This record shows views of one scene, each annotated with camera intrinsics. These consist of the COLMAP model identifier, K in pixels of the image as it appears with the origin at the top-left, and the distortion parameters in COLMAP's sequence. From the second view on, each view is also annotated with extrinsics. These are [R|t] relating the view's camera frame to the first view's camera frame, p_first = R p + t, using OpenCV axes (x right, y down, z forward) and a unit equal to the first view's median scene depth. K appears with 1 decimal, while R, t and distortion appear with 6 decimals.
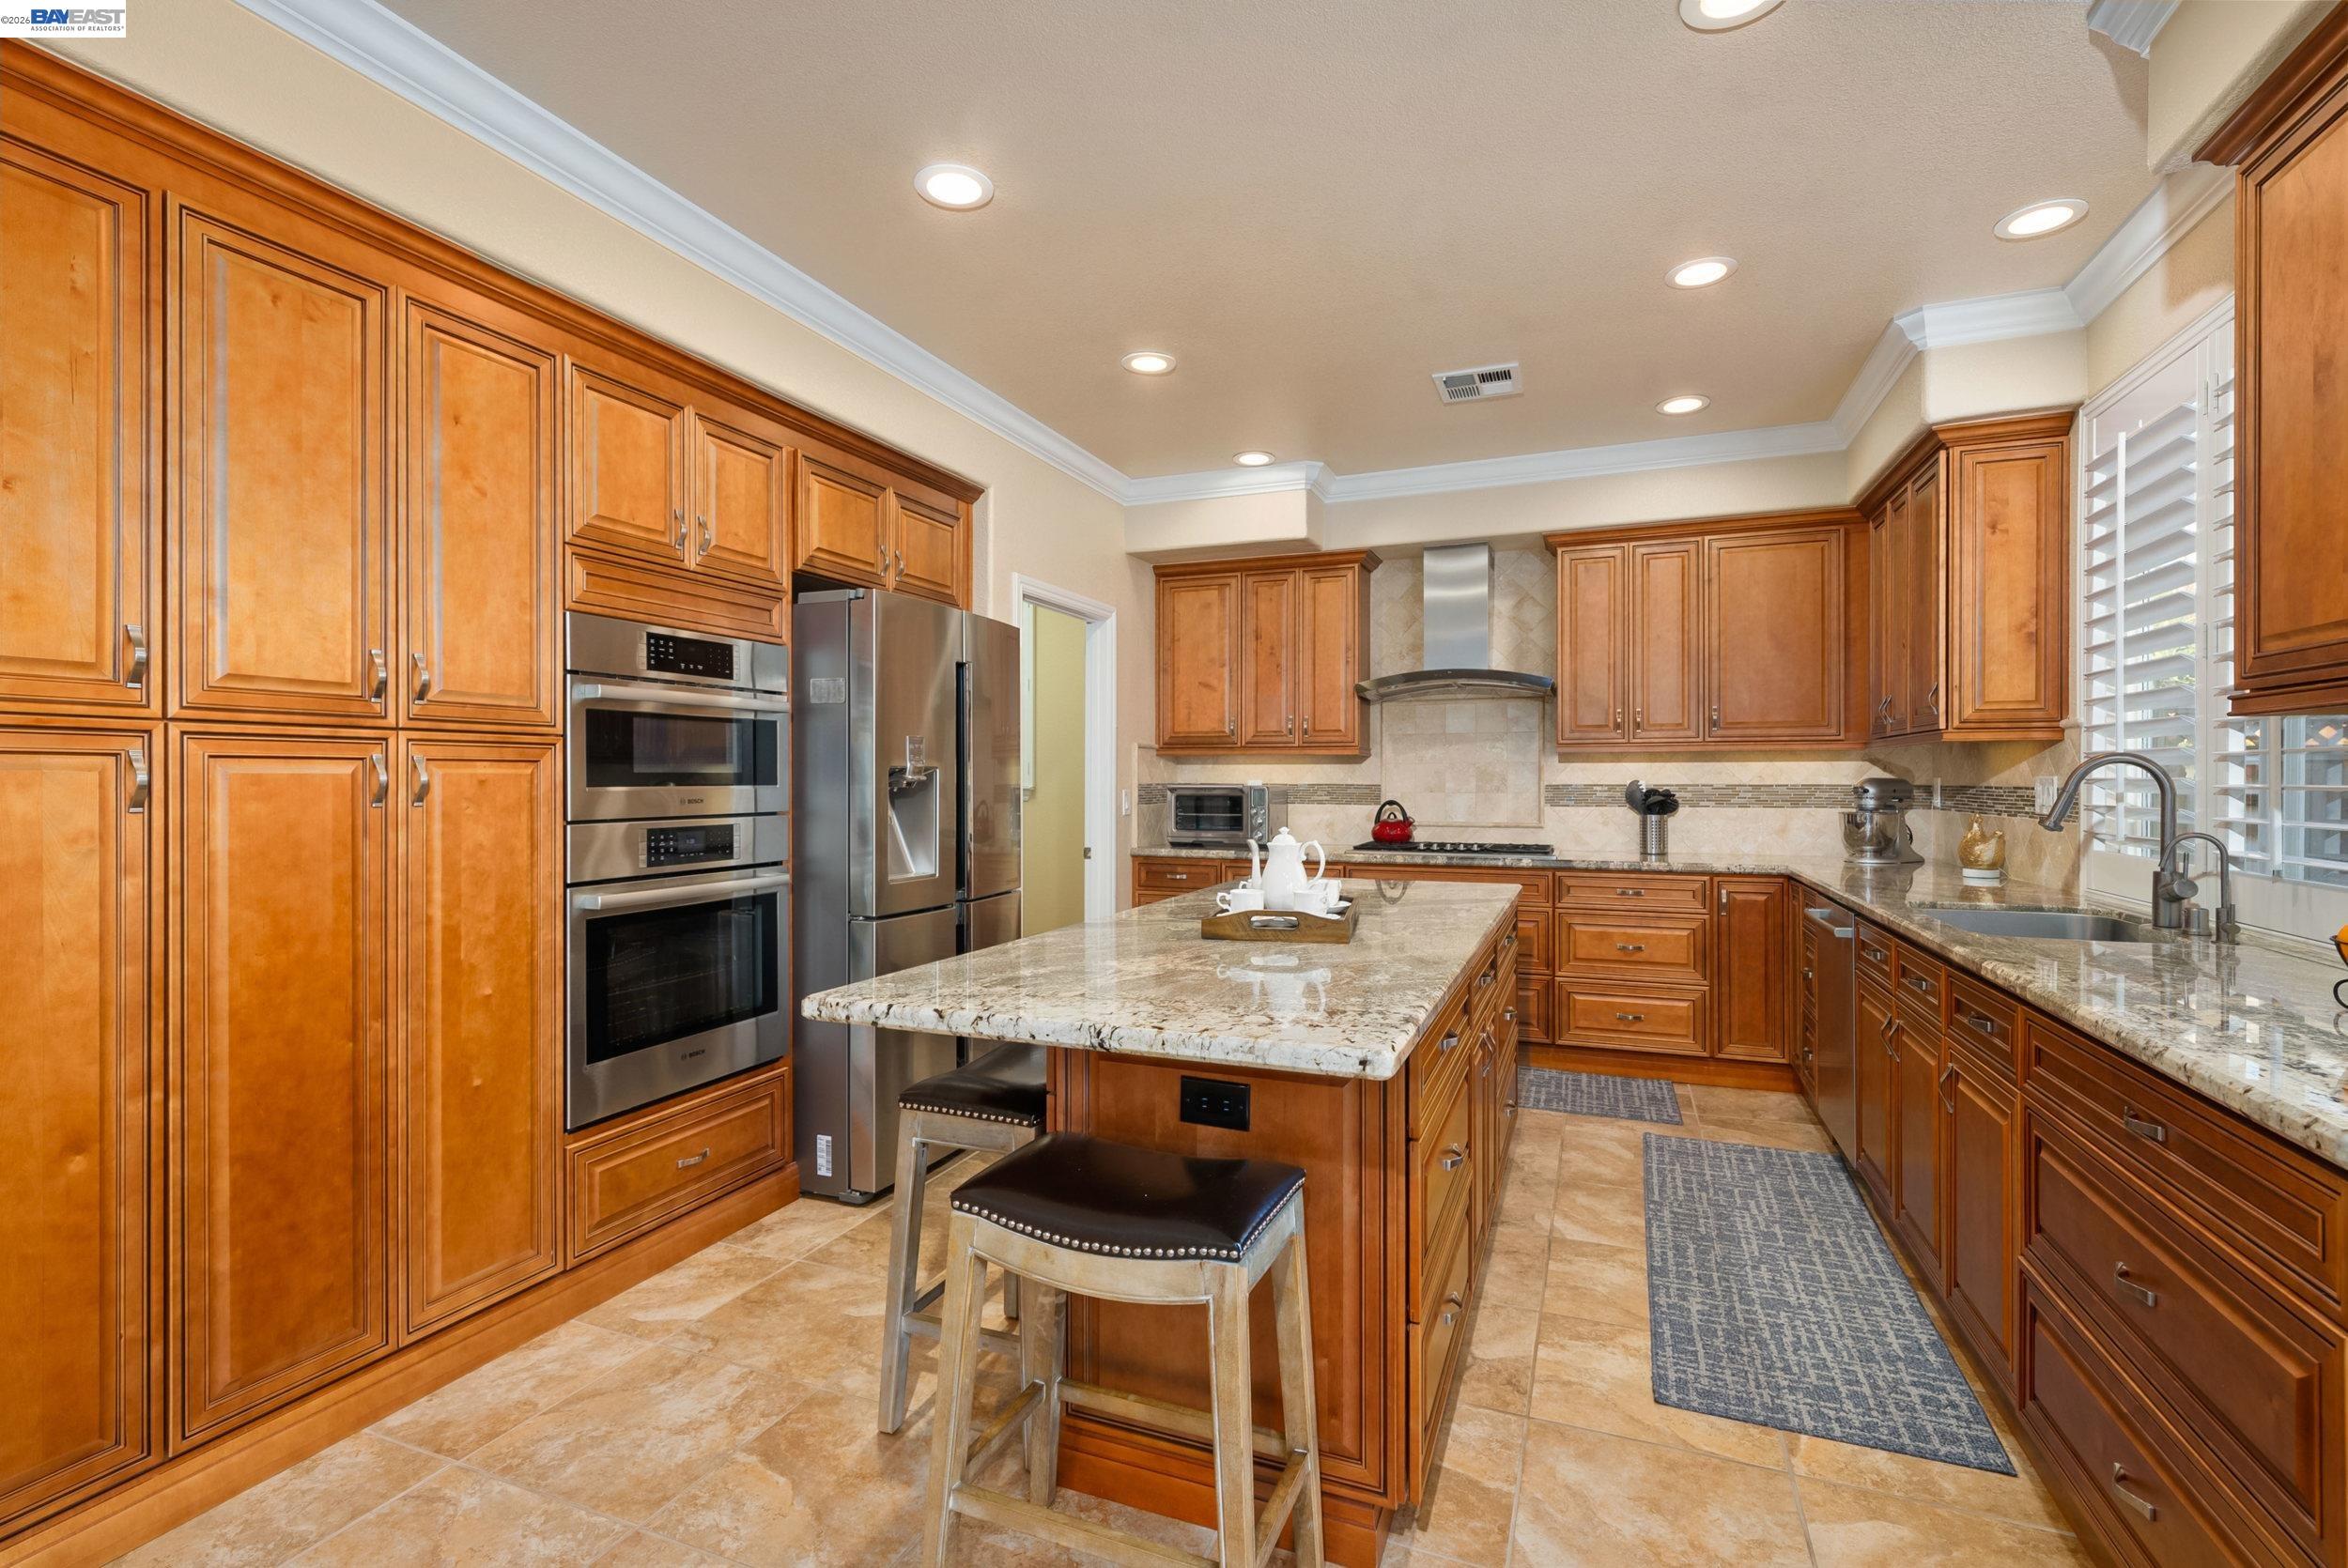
lens RADIAL K [[1085.1, 0, 1151.7], [0, 1085.1, 792.3], [0, 0, 1]] dist [0.002366, 0.000368]
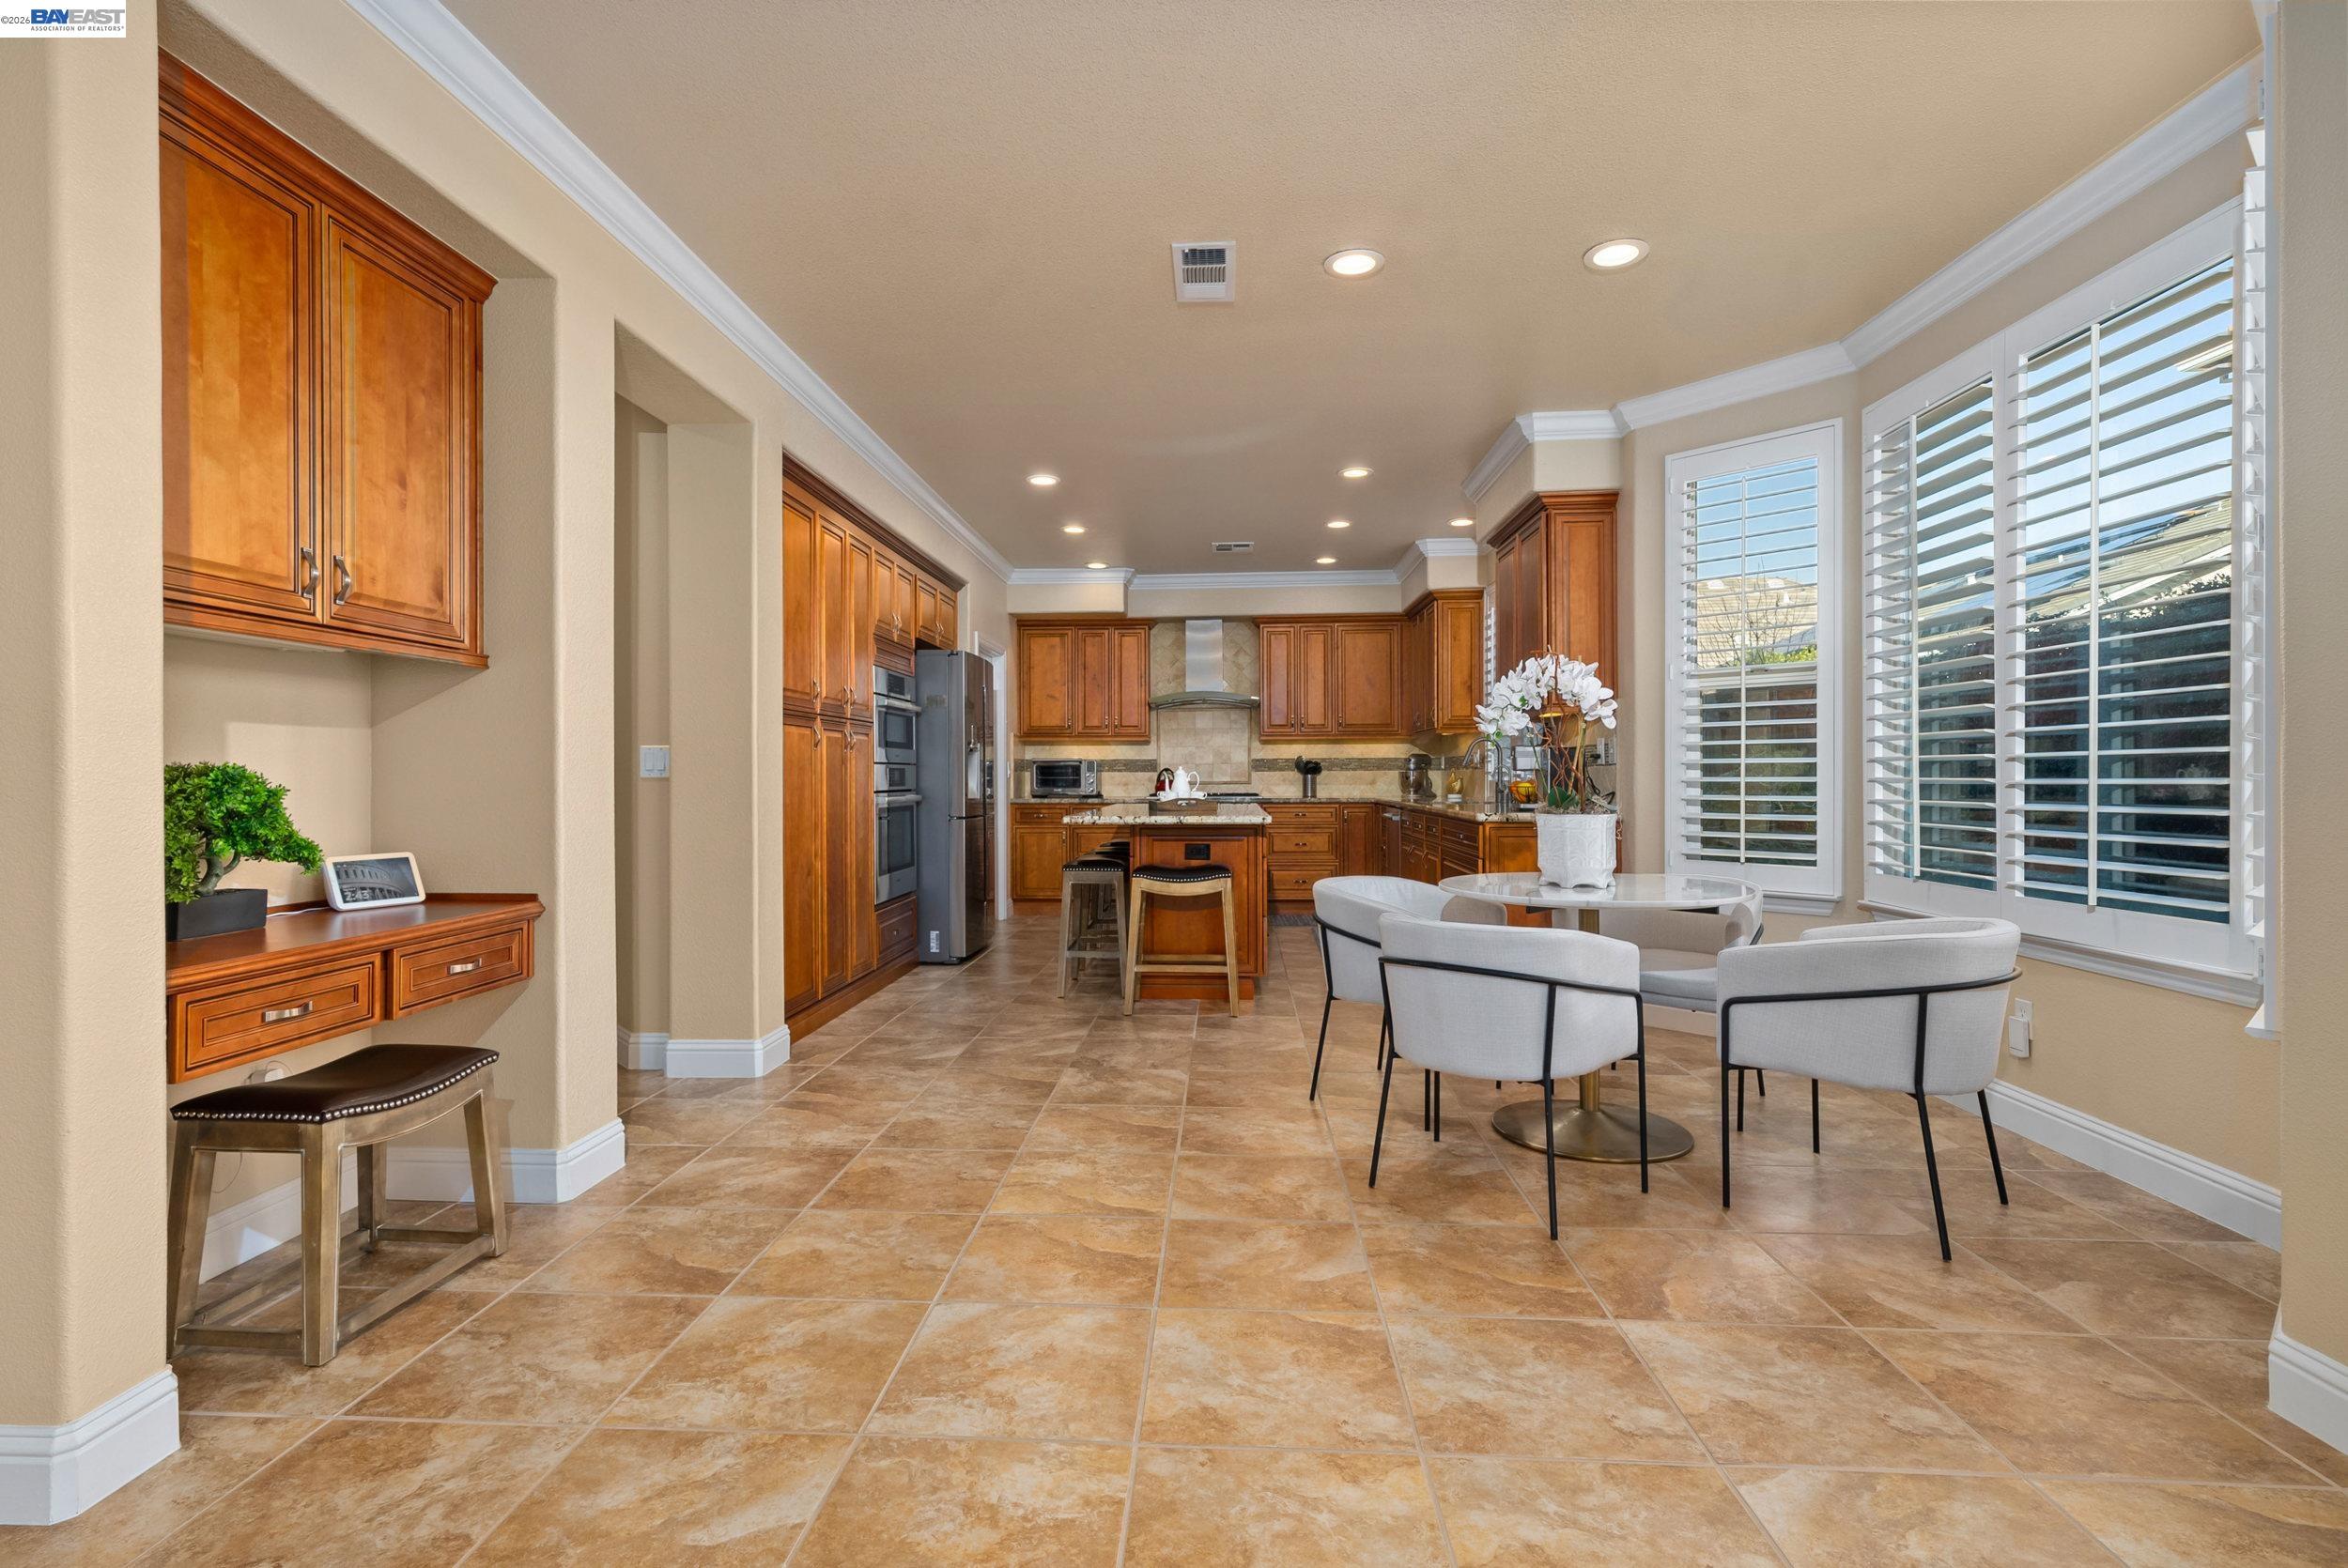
lens RADIAL K [[1085.1, 0, 1151.7], [0, 1085.1, 792.3], [0, 0, 1]] dist [0.002366, 0.000368]
pose [[0.947491, -0.007429, 0.319697, -0.376283], [0.008103, 0.999967, -0.000778, 0.051040], [-0.319681, 0.003327, 0.947520, -0.647984]]
